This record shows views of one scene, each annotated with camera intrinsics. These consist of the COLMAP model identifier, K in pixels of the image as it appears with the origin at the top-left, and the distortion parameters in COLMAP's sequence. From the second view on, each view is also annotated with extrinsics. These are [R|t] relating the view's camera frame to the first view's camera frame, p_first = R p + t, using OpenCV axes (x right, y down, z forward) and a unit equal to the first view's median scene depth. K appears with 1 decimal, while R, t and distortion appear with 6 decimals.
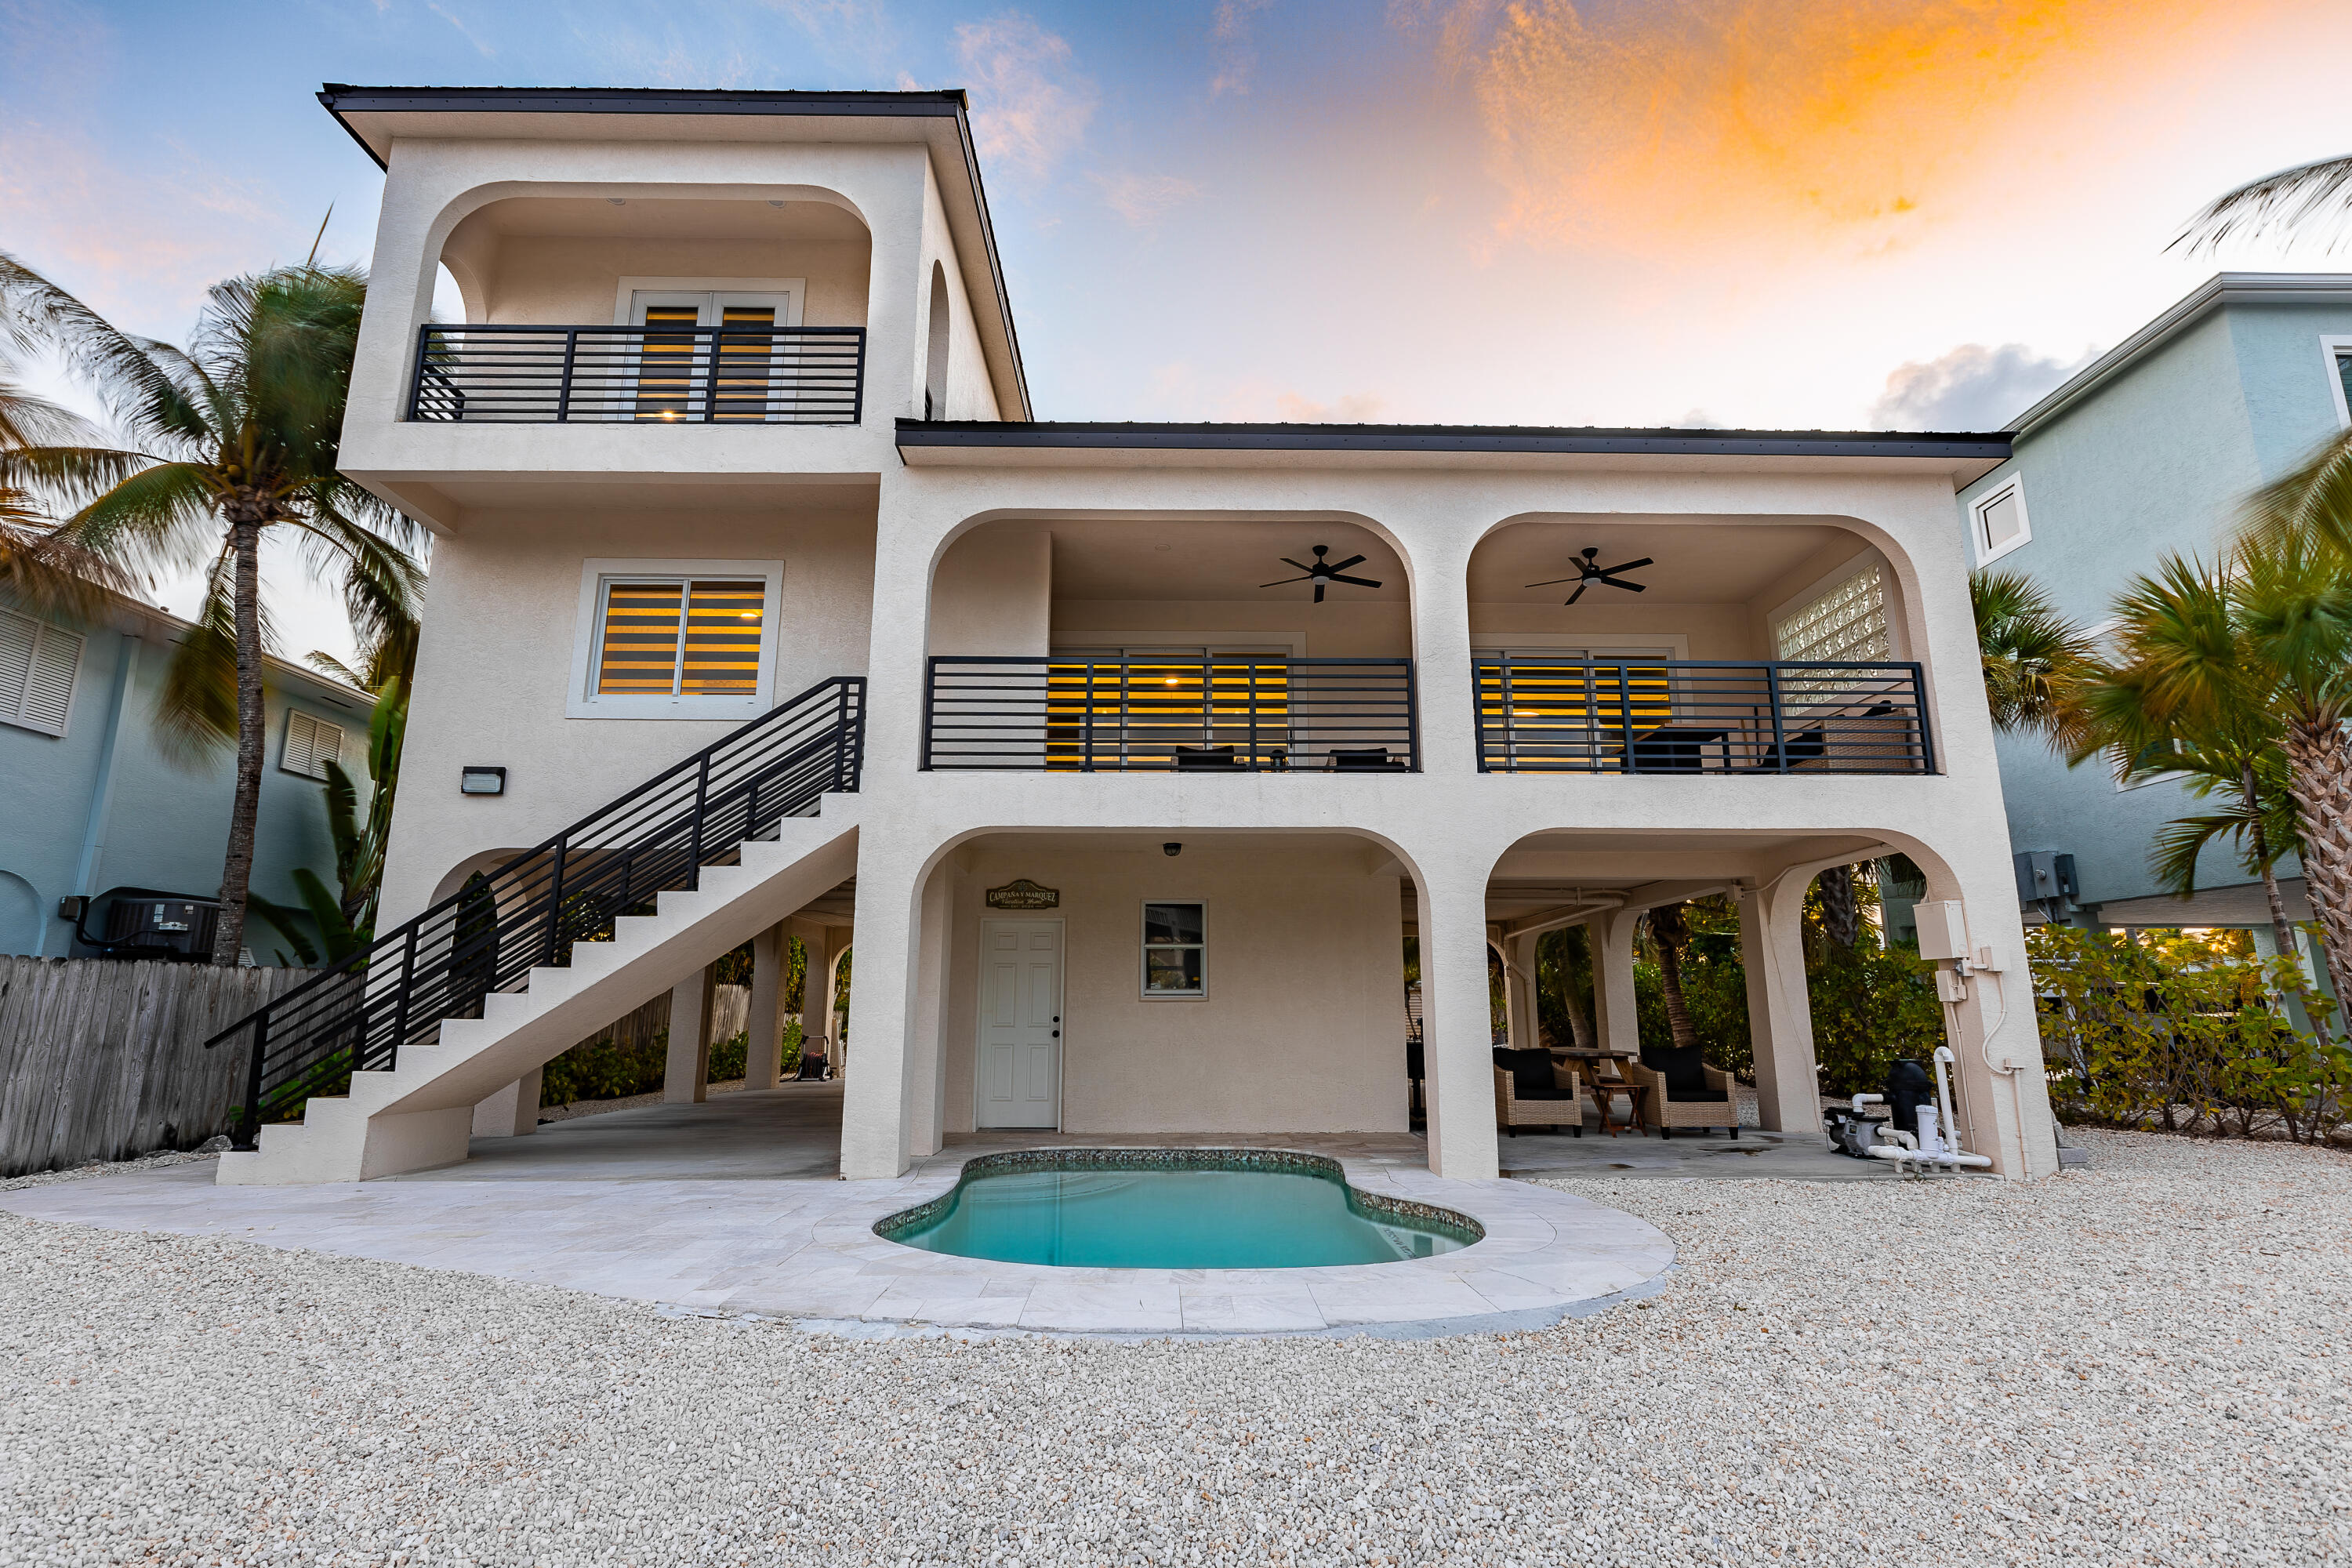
lens RADIAL K [[1121.3, 0, 1173.8], [0, 1121.3, 773.5], [0, 0, 1]] dist [-0.002272, 0.000212]
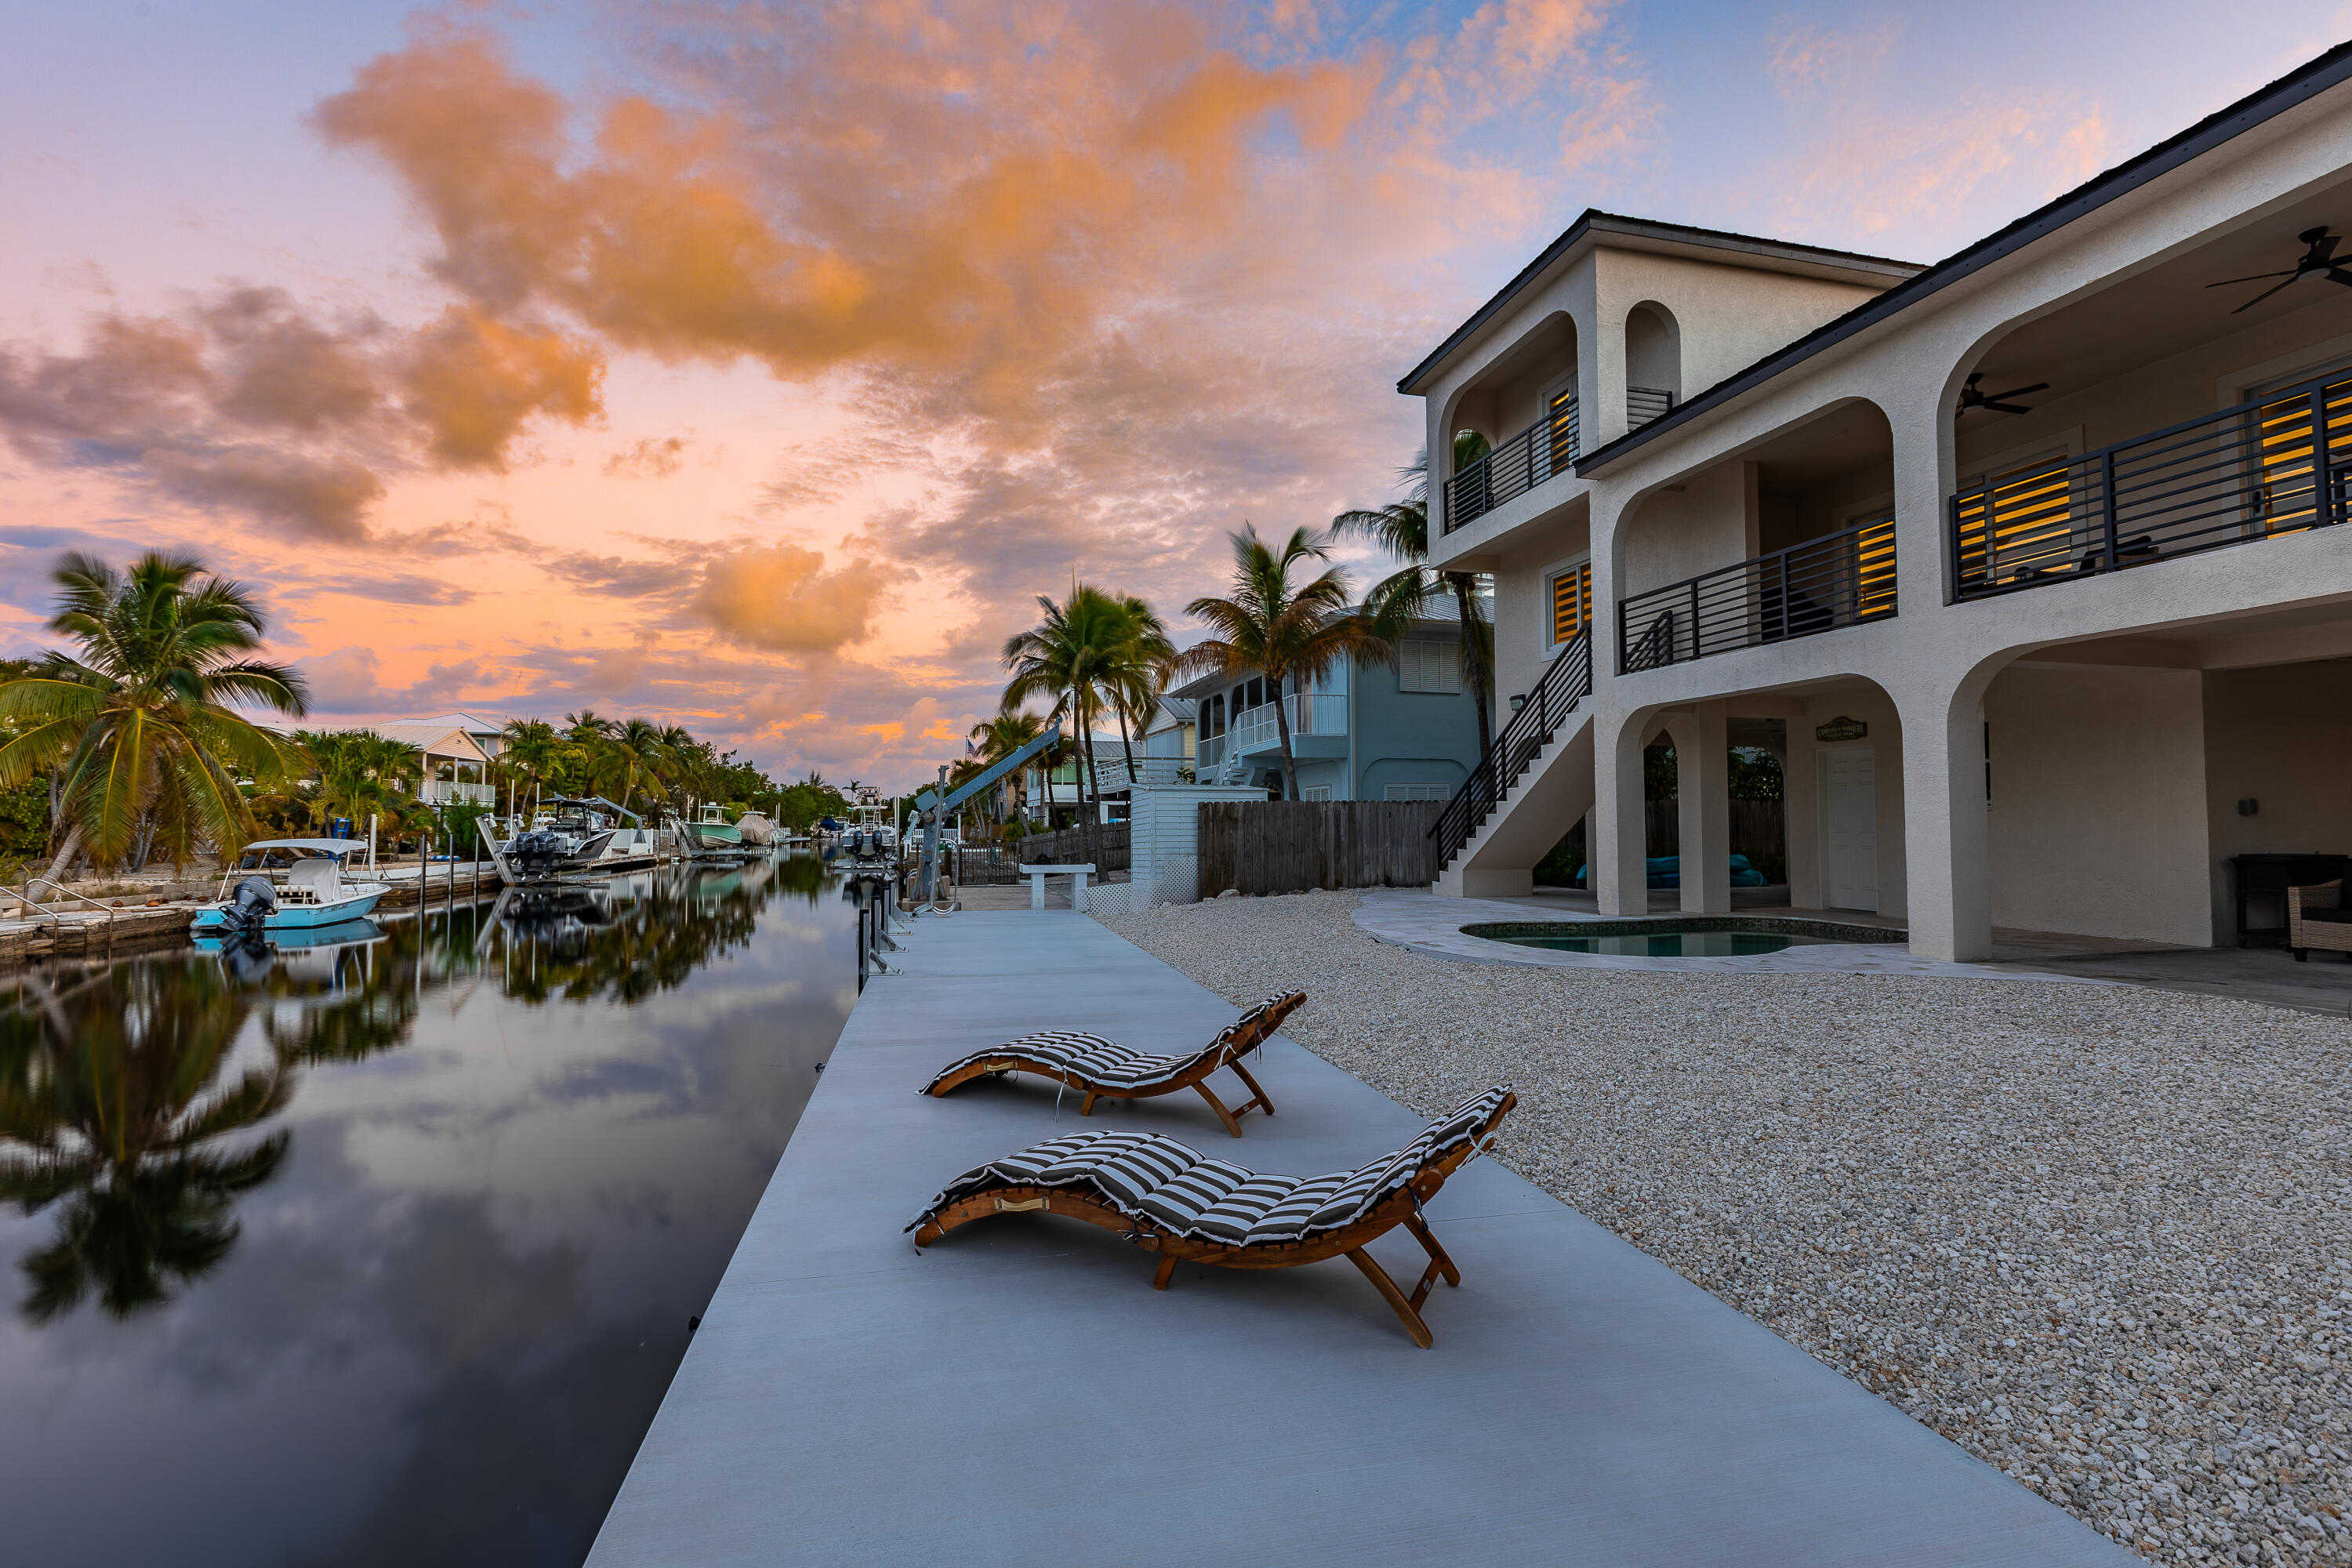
lens RADIAL K [[1052.7, 0, 1183.0], [0, 1052.7, 788.5], [0, 0, 1]] dist [0.004248, 0.000505]
pose [[0.237113, -0.034242, -0.970879, 1.059242], [0.206486, 0.978320, 0.015925, 0.002996], [0.949285, -0.204249, 0.239042, 0.009086]]
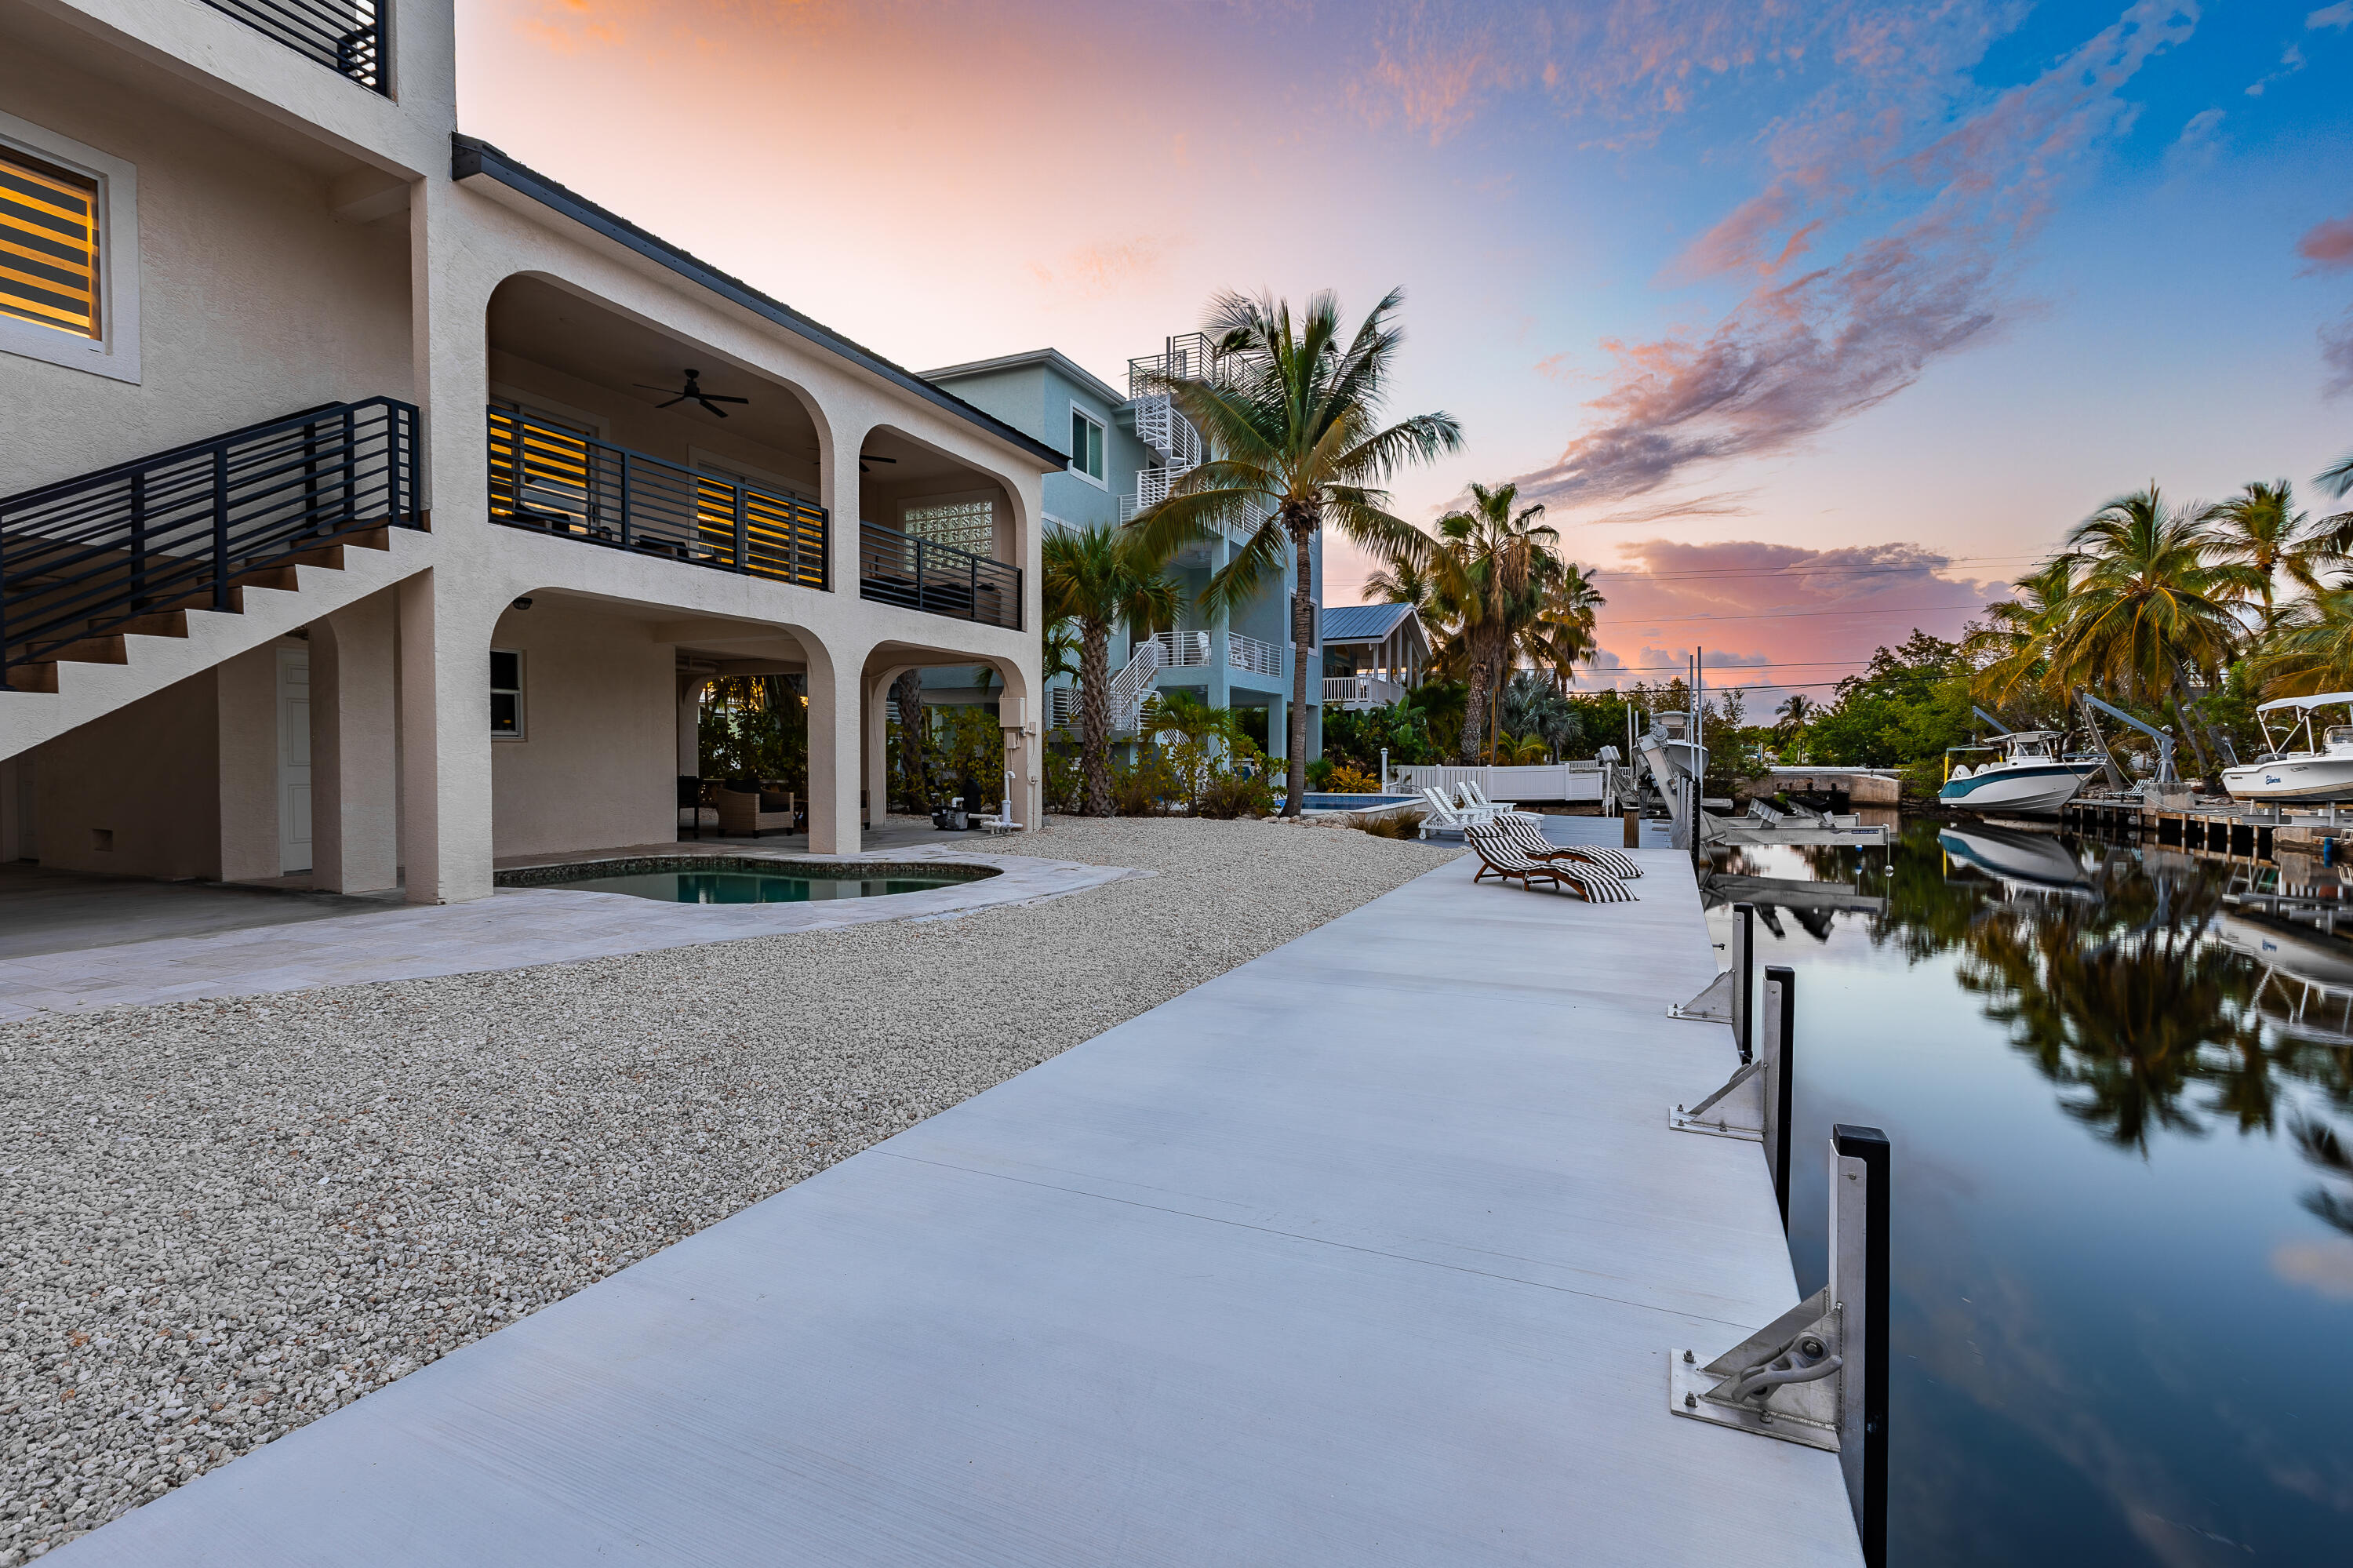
lens RADIAL K [[1053.2, 0, 1188.1], [0, 1053.2, 780.7], [0, 0, 1]] dist [0.004248, 0.000505]
pose [[0.410352, -0.020440, 0.911698, -0.820746], [-0.195010, 0.974656, 0.109625, -0.002516], [-0.890832, -0.222775, 0.395966, -0.009639]]
